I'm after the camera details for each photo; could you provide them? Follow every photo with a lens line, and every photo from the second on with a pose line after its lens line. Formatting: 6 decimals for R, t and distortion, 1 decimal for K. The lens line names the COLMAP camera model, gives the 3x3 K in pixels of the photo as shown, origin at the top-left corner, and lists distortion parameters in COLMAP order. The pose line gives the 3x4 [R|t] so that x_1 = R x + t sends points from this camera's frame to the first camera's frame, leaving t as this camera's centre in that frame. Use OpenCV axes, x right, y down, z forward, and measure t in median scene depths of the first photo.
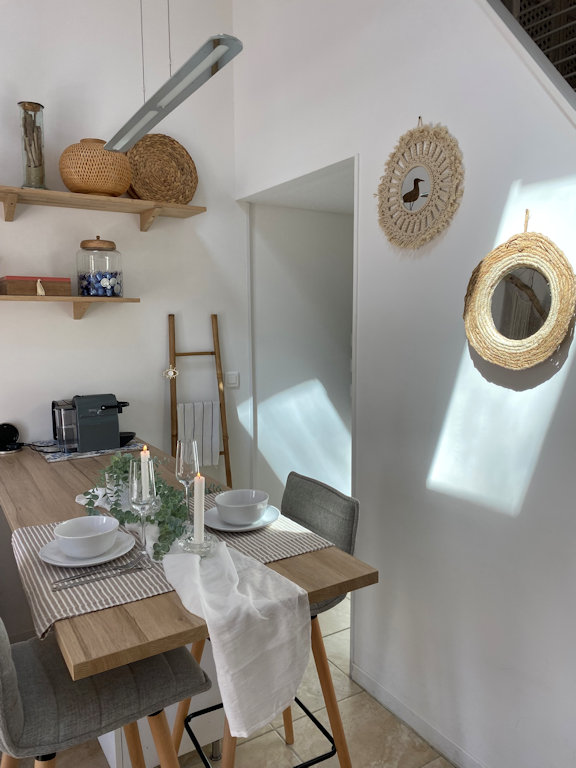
lens RADIAL K [[586.7, 0, 295.1], [0, 586.7, 388.3], [0, 0, 1]] dist [0.111199, -0.181361]
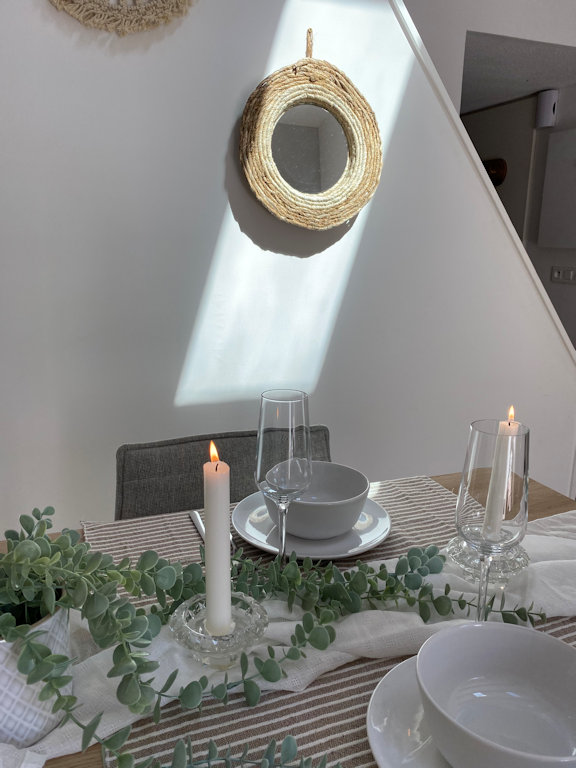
lens RADIAL K [[586.7, 0, 295.1], [0, 586.7, 388.3], [0, 0, 1]] dist [0.111199, -0.181361]
pose [[0.185376, -0.226639, 0.956175, -0.503839], [0.106489, 0.971943, 0.209731, 0.008980], [-0.976881, 0.062943, 0.204310, 0.850545]]
